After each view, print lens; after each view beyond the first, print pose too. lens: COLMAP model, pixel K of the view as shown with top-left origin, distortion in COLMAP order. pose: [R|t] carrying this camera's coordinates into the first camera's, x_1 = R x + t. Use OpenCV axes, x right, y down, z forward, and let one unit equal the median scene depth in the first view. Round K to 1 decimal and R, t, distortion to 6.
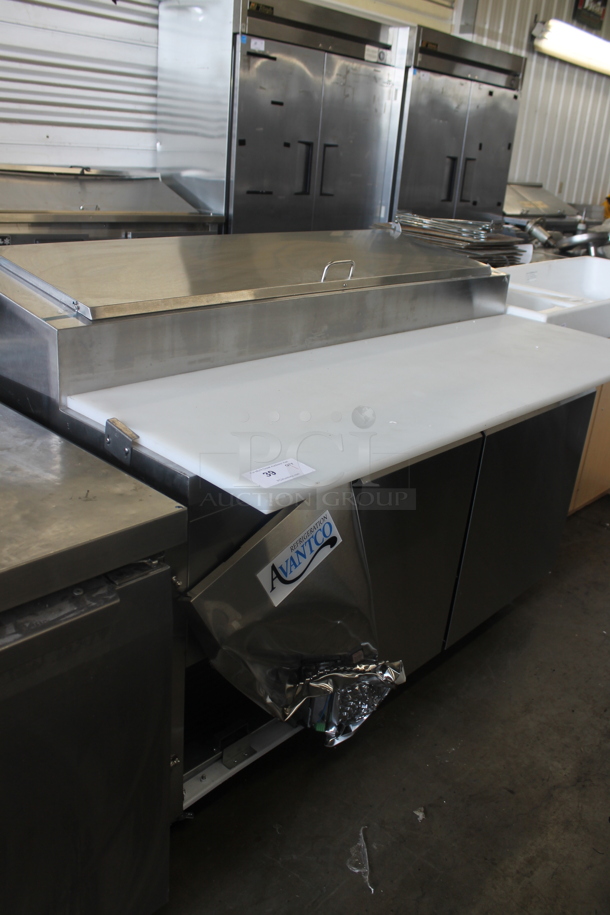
lens RADIAL K [[775.9, 0, 299.5], [0, 775.9, 462.4], [0, 0, 1]] dist [-0.111739, 0.057739]
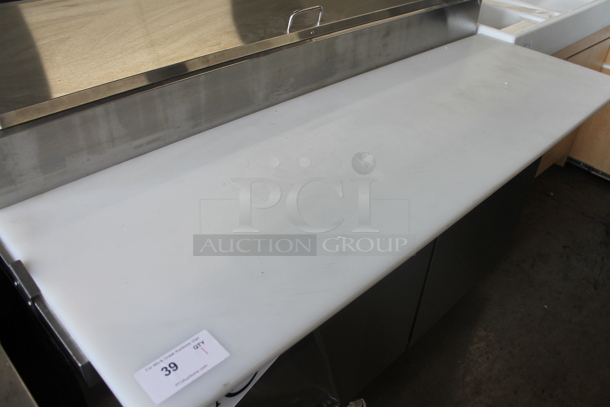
lens RADIAL K [[517.3, 0, 308.3], [0, 517.3, 200.1], [0, 0, 1]] dist [-0.111739, 0.057739]
pose [[0.998947, -0.009155, -0.044955, 0.085149], [0.019002, 0.974448, 0.223809, -0.176385], [0.041757, -0.224428, 0.973596, 0.333002]]
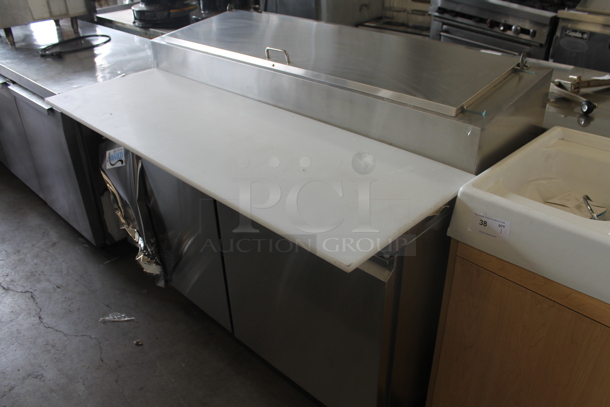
lens RADIAL K [[517.3, 0, 302.4], [0, 517.3, 204.2], [0, 0, 1]] dist [-0.111739, 0.057739]
pose [[-0.026033, 0.431017, -0.901968, 1.072354], [-0.367869, 0.834830, 0.409551, -0.443265], [0.929513, 0.342468, 0.136825, 1.054515]]
